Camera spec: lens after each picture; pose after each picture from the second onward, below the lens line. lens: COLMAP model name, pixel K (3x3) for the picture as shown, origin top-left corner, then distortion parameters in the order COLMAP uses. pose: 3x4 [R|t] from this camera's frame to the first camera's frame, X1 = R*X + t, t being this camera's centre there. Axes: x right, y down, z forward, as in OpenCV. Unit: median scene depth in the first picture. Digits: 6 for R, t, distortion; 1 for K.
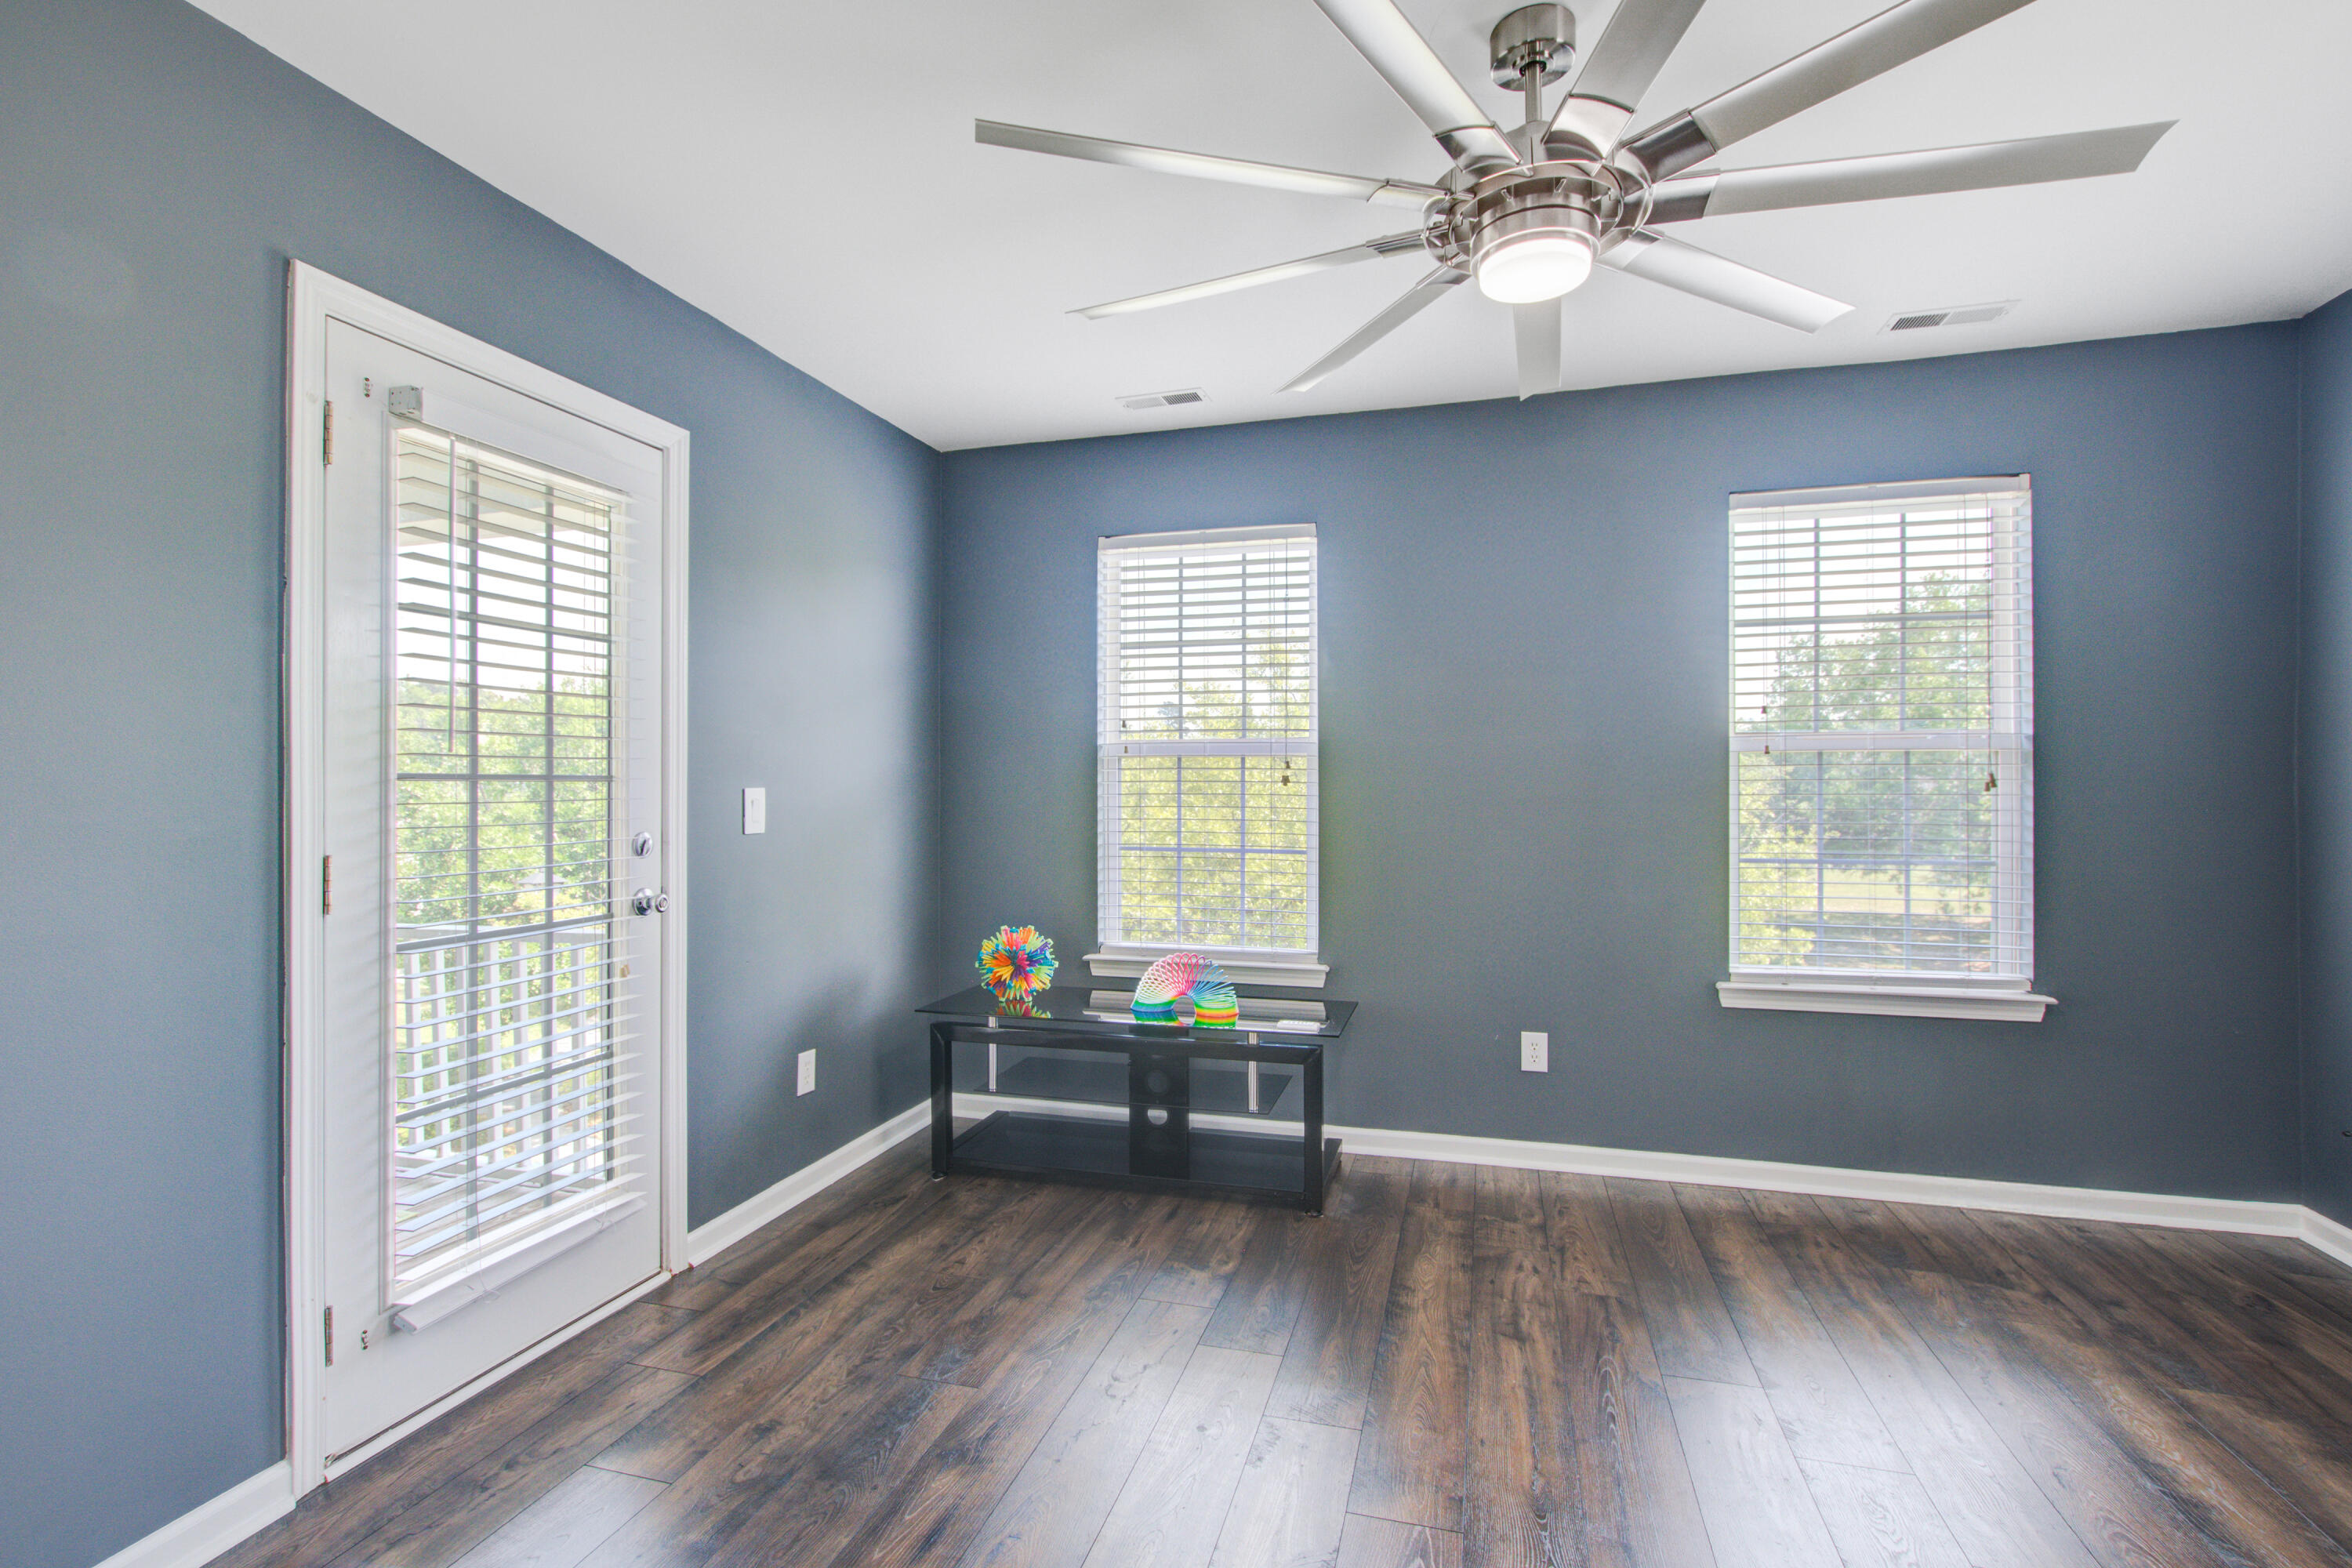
lens RADIAL K [[1077.1, 0, 1174.6], [0, 1077.1, 787.5], [0, 0, 1]] dist [-0.000048, 0.000296]
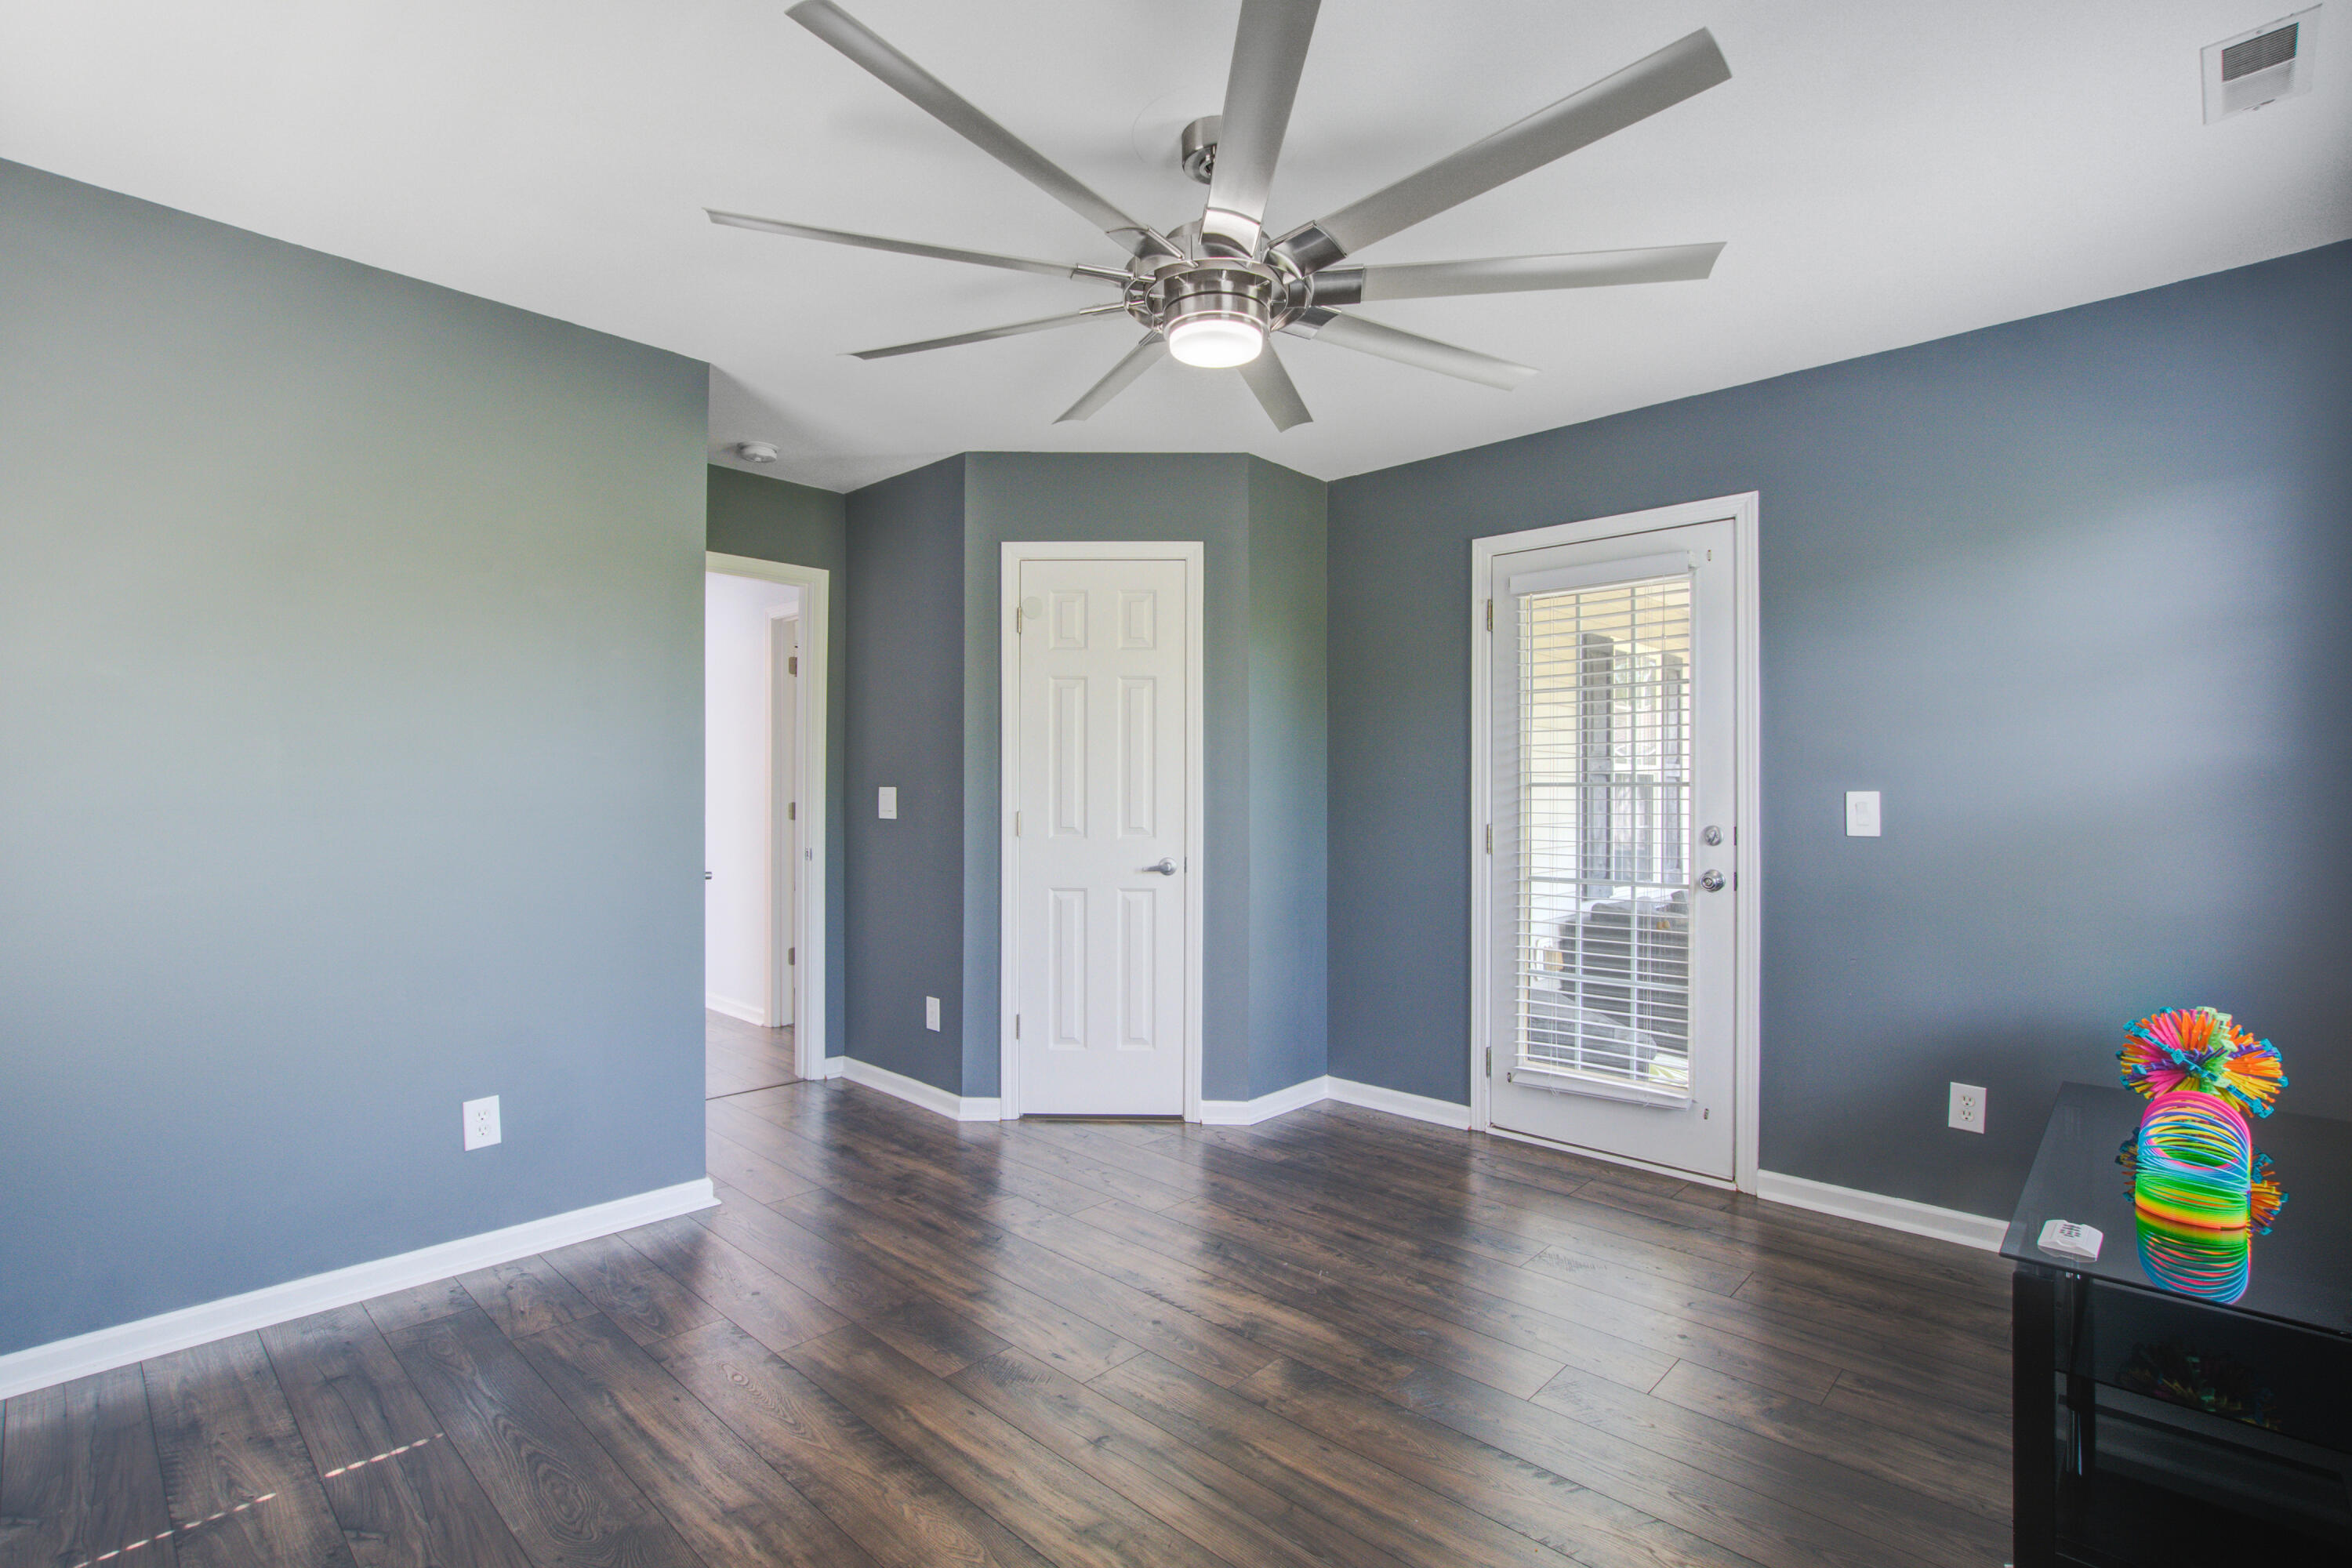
lens RADIAL K [[1077.1, 0, 1170.5], [0, 1077.1, 785.6], [0, 0, 1]] dist [-0.000048, 0.000296]
pose [[-0.446487, -0.007898, -0.894755, 0.915905], [-0.005313, 0.999967, -0.006175, 0.005276], [0.894774, 0.001997, -0.446514, 0.970179]]
